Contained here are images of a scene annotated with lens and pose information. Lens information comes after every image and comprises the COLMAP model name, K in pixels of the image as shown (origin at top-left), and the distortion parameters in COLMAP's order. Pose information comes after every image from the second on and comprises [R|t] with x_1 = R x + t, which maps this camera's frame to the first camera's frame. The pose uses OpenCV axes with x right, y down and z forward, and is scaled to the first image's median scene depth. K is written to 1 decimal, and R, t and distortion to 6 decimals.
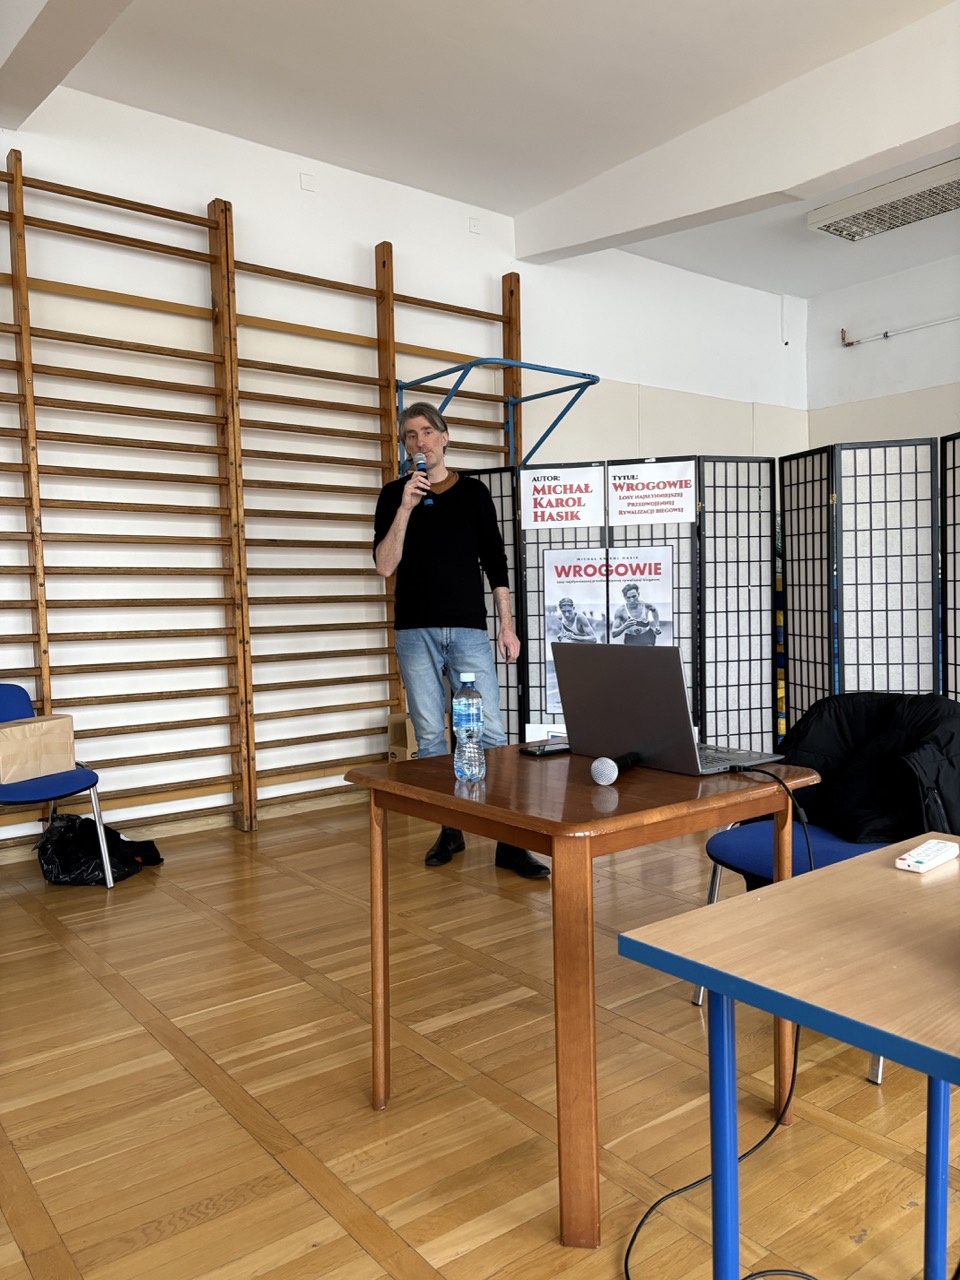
lens RADIAL K [[951.3, 0, 480.3], [0, 951.3, 651.0], [0, 0, 1]] dist [0.085880, -0.134055]
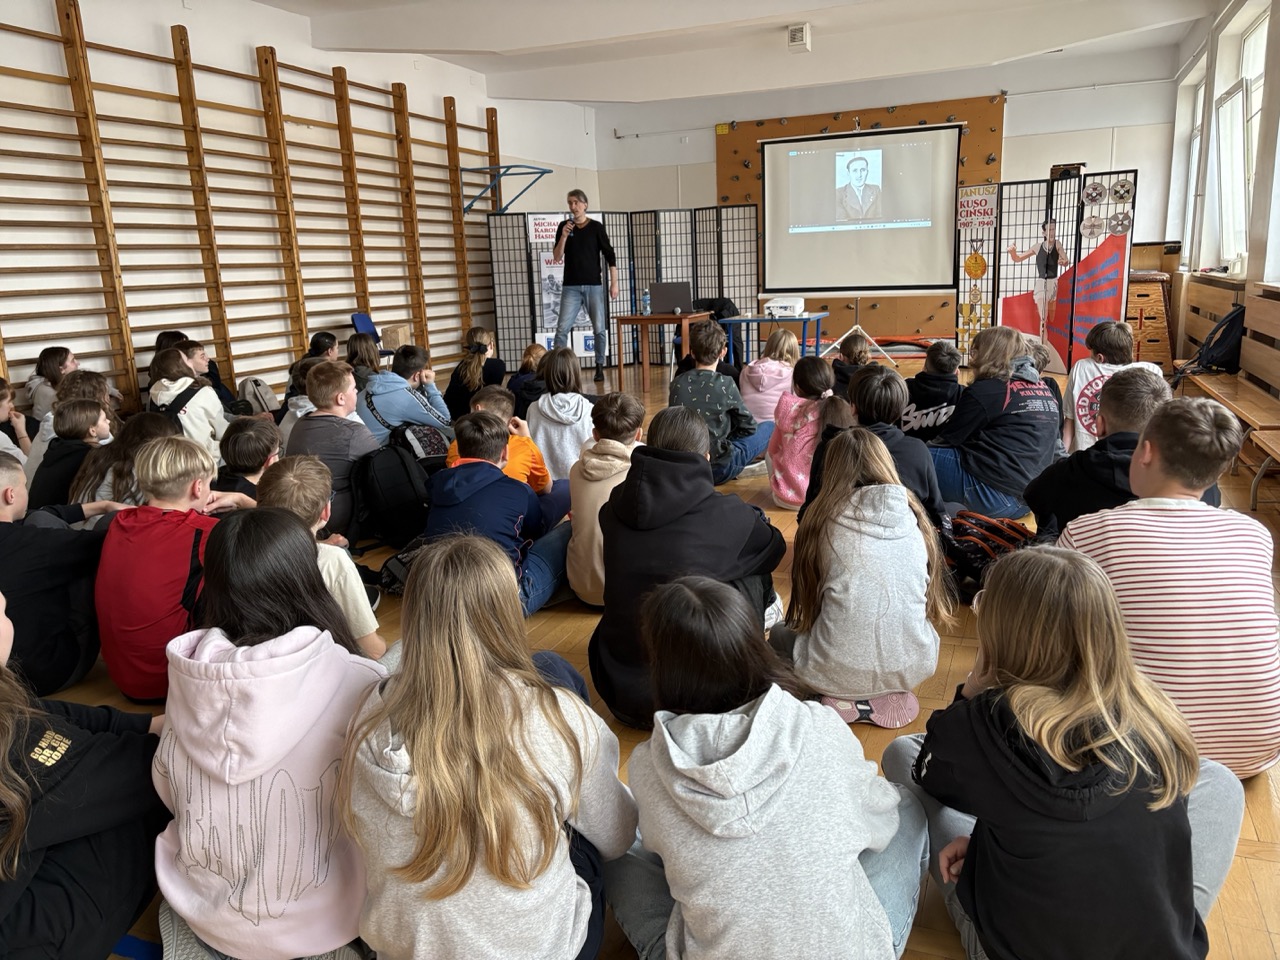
lens RADIAL K [[957.0, 0, 655.5], [0, 957.0, 497.9], [0, 0, 1]] dist [0.015235, 0.006506]
pose [[0.856293, -0.129267, 0.500052, -0.903444], [0.045561, 0.983304, 0.176172, 0.076282], [-0.514476, -0.128072, 0.847887, -1.115616]]
